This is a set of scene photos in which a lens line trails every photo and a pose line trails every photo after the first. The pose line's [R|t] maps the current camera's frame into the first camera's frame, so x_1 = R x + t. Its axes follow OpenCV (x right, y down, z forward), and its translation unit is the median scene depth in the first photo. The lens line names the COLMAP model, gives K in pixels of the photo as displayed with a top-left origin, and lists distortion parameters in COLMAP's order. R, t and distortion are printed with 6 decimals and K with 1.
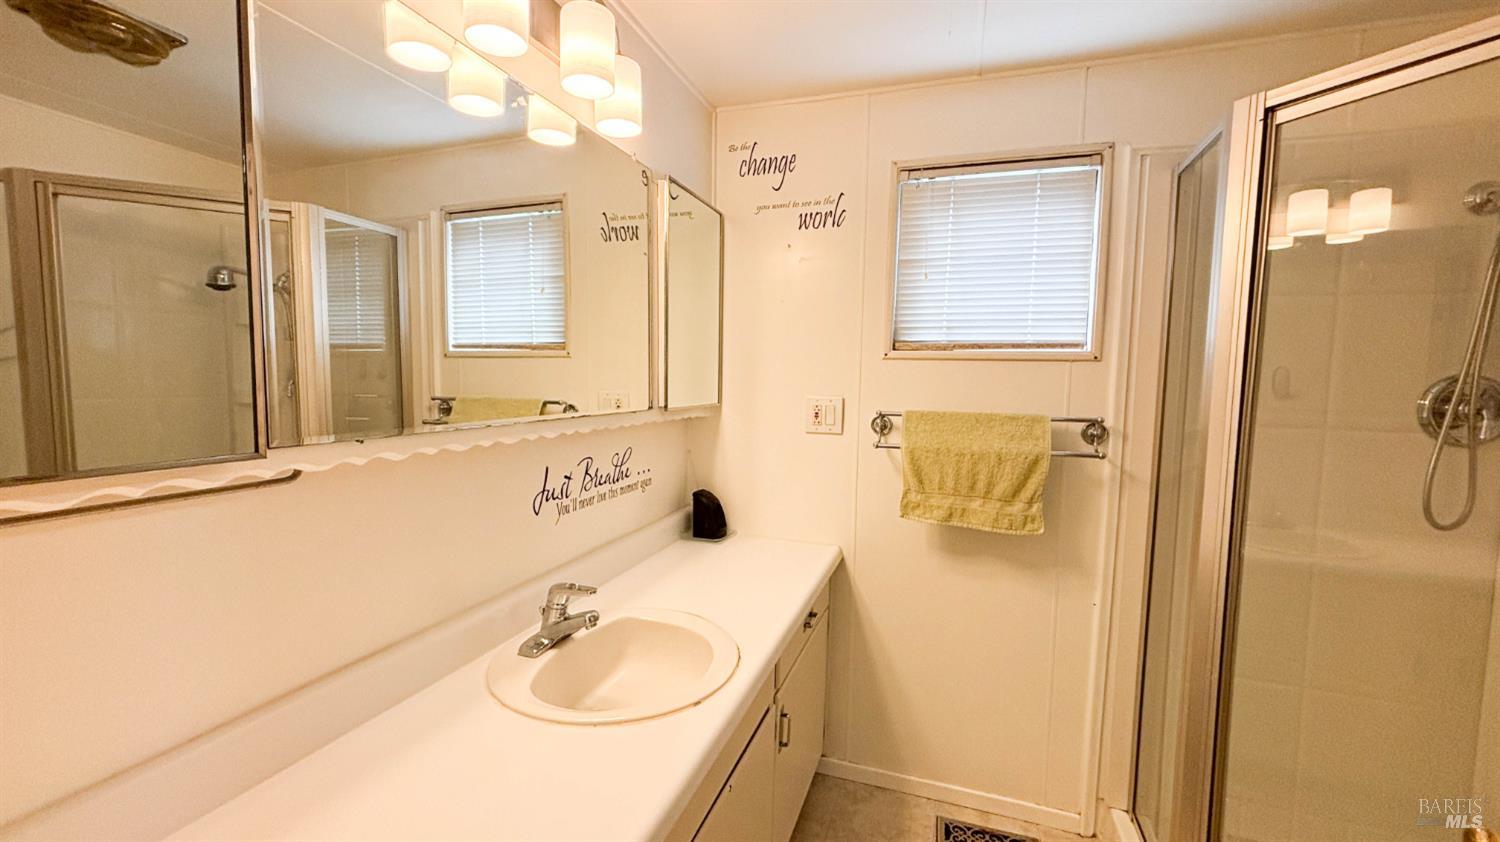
lens RADIAL K [[605.9, 0, 740.6], [0, 605.9, 421.4], [0, 0, 1]] dist [0.002866, -0.000229]
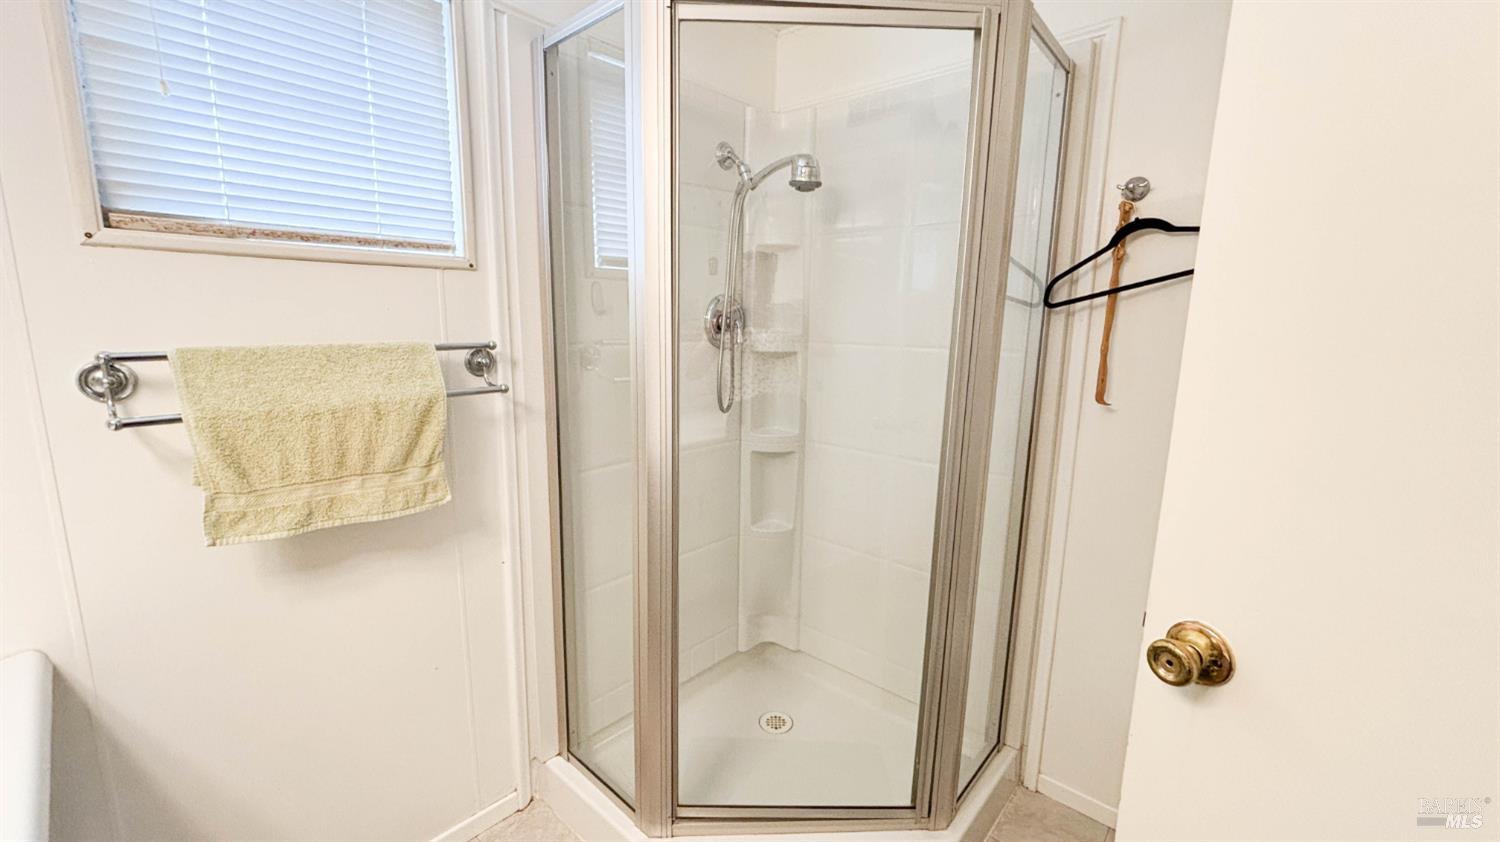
lens RADIAL K [[605.9, 0, 740.6], [0, 605.9, 421.4], [0, 0, 1]] dist [0.002866, -0.000229]
pose [[0.385242, -0.175810, 0.905913, -0.027736], [0.053318, 0.984285, 0.168346, -0.019799], [-0.921274, -0.016552, 0.388562, 0.364235]]
